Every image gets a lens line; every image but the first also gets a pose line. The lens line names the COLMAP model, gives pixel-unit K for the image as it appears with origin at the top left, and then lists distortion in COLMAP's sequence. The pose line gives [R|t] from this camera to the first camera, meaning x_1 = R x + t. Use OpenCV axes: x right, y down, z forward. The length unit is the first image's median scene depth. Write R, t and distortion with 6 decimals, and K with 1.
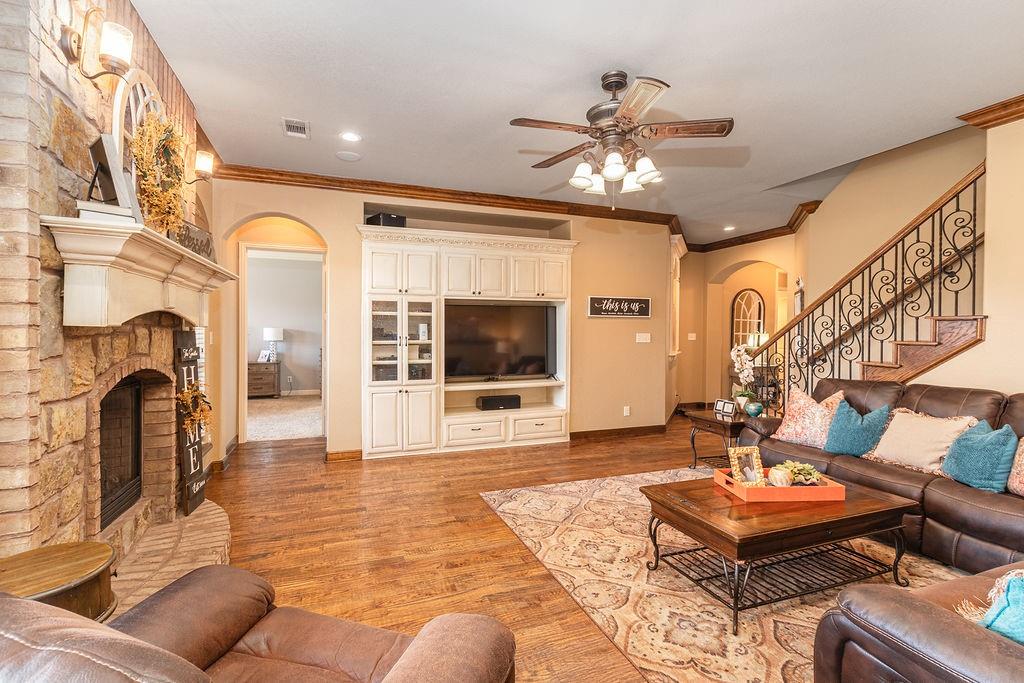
lens RADIAL K [[452.9, 0, 515.2], [0, 452.9, 333.5], [0, 0, 1]] dist [0.006941, -0.001739]
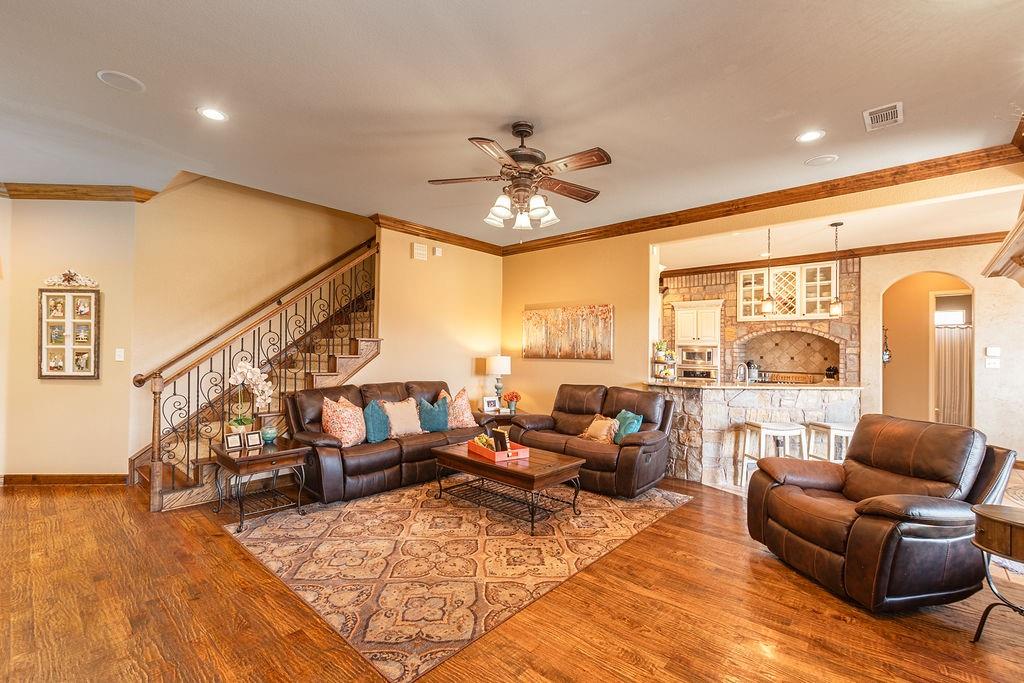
lens RADIAL K [[452.9, 0, 508.8], [0, 452.9, 343.7], [0, 0, 1]] dist [0.006941, -0.001739]
pose [[-0.441298, 0.002419, 0.897357, -0.338005], [-0.009285, 0.999931, -0.007262, -0.007003], [-0.897312, -0.011537, -0.441245, 0.664698]]
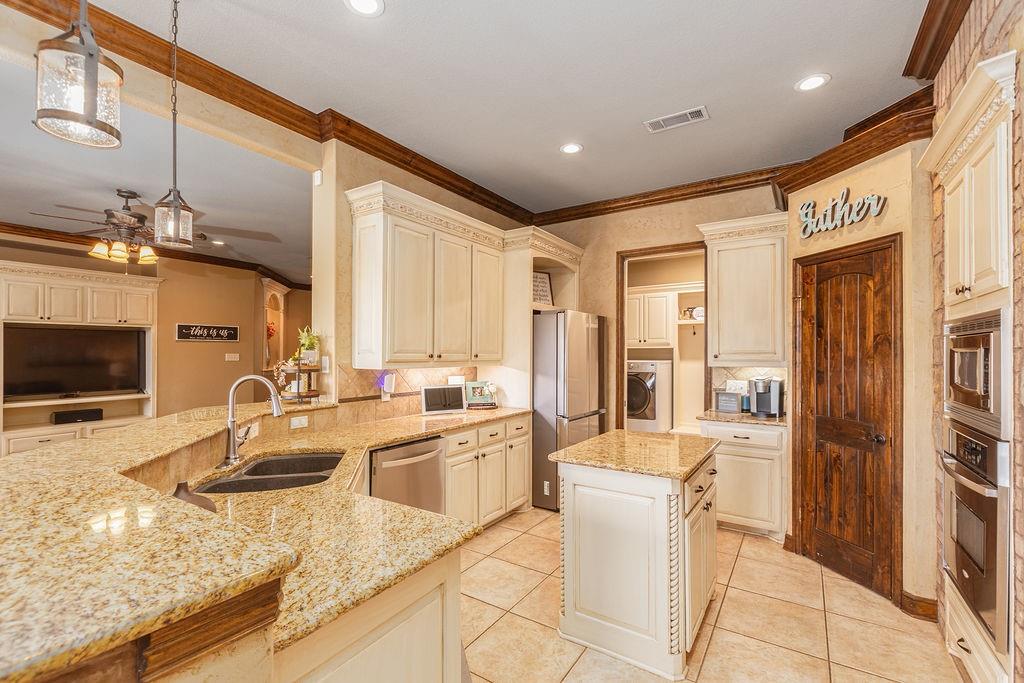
lens RADIAL K [[452.9, 0, 503.5], [0, 452.9, 350.3], [0, 0, 1]] dist [0.006941, -0.001739]
pose [[0.830478, -0.001042, 0.557051, 0.213053], [0.005633, 0.999963, -0.006528, 0.003199], [-0.557024, 0.008560, 0.830453, -0.519756]]
